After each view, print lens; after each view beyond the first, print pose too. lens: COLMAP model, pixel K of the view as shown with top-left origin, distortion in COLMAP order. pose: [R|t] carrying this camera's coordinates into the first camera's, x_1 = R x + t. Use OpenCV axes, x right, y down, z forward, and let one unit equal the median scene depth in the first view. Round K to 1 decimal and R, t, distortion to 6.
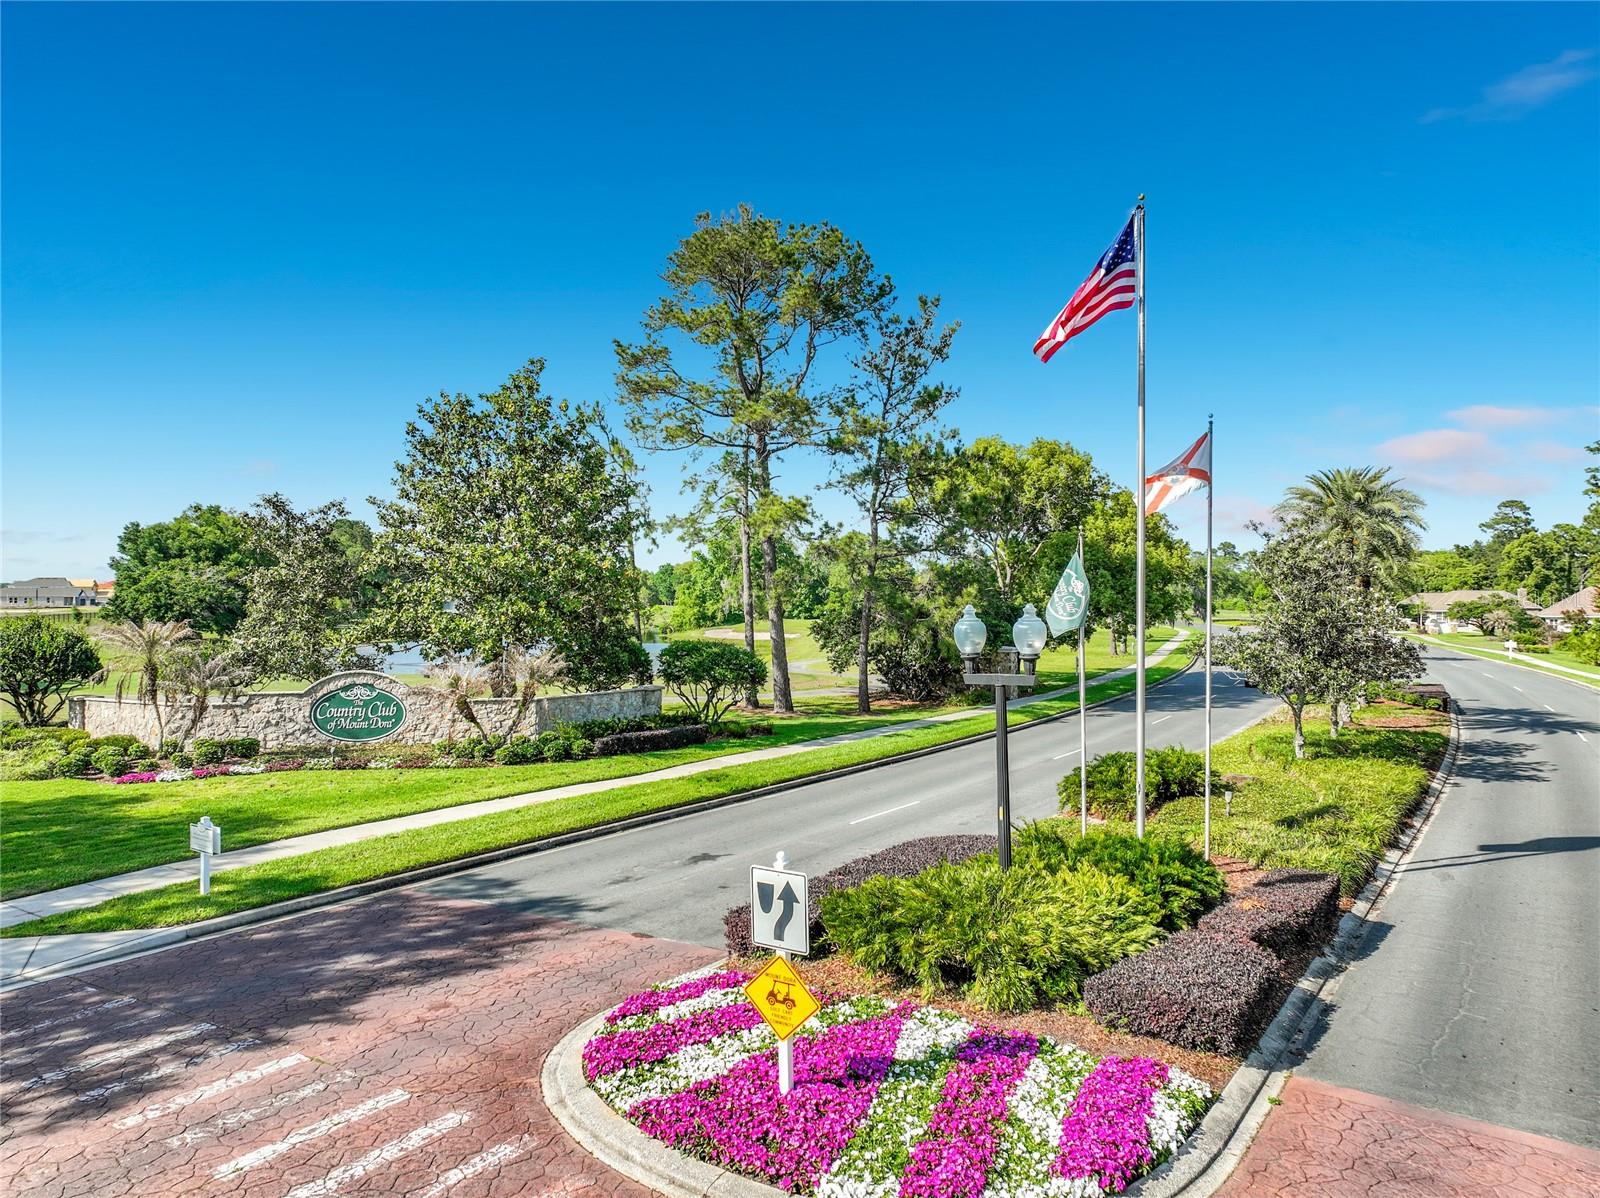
lens RADIAL K [[1118.5, 0, 801.9], [0, 1118.5, 605.2], [0, 0, 1]] dist [-0.000780, 0.005218]
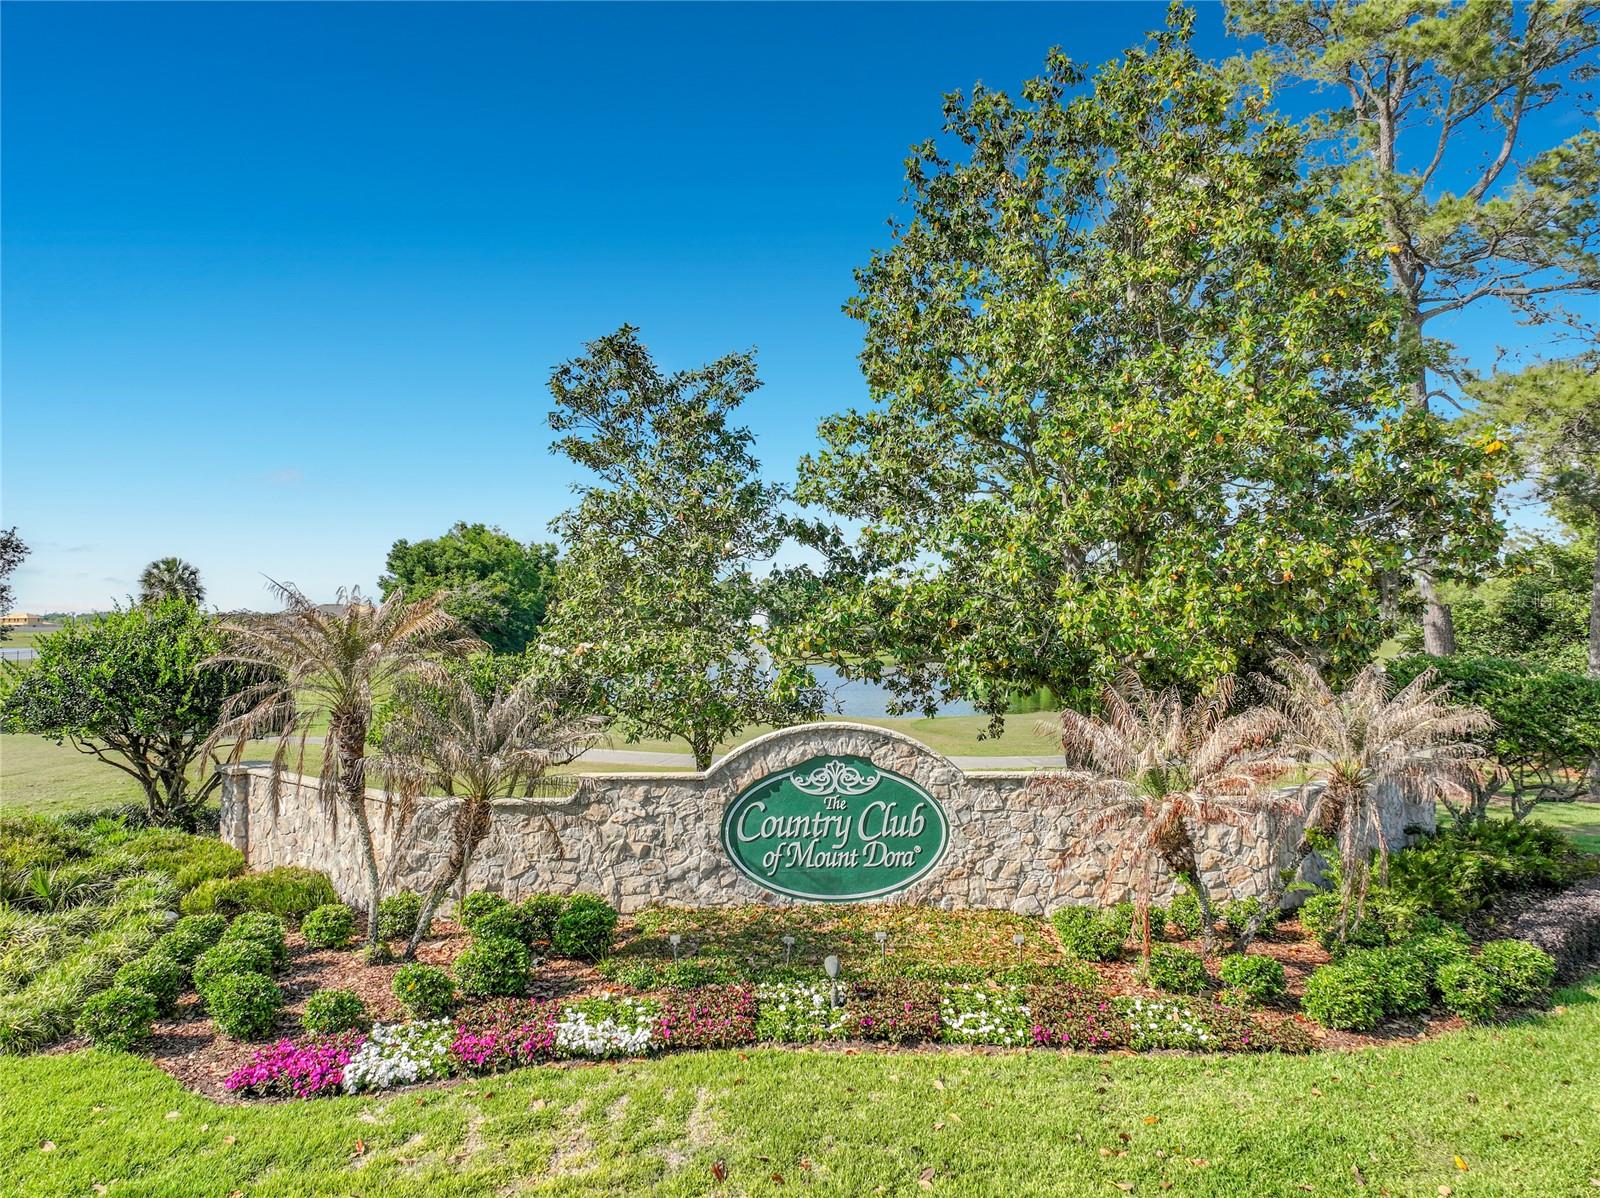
lens RADIAL K [[1118.5, 0, 801.9], [0, 1118.5, 605.2], [0, 0, 1]] dist [-0.000780, 0.005218]
pose [[0.979985, -0.007159, -0.198942, -0.327076], [0.002592, 0.999727, -0.023207, 0.025528], [0.199054, 0.022227, 0.979737, 0.602690]]
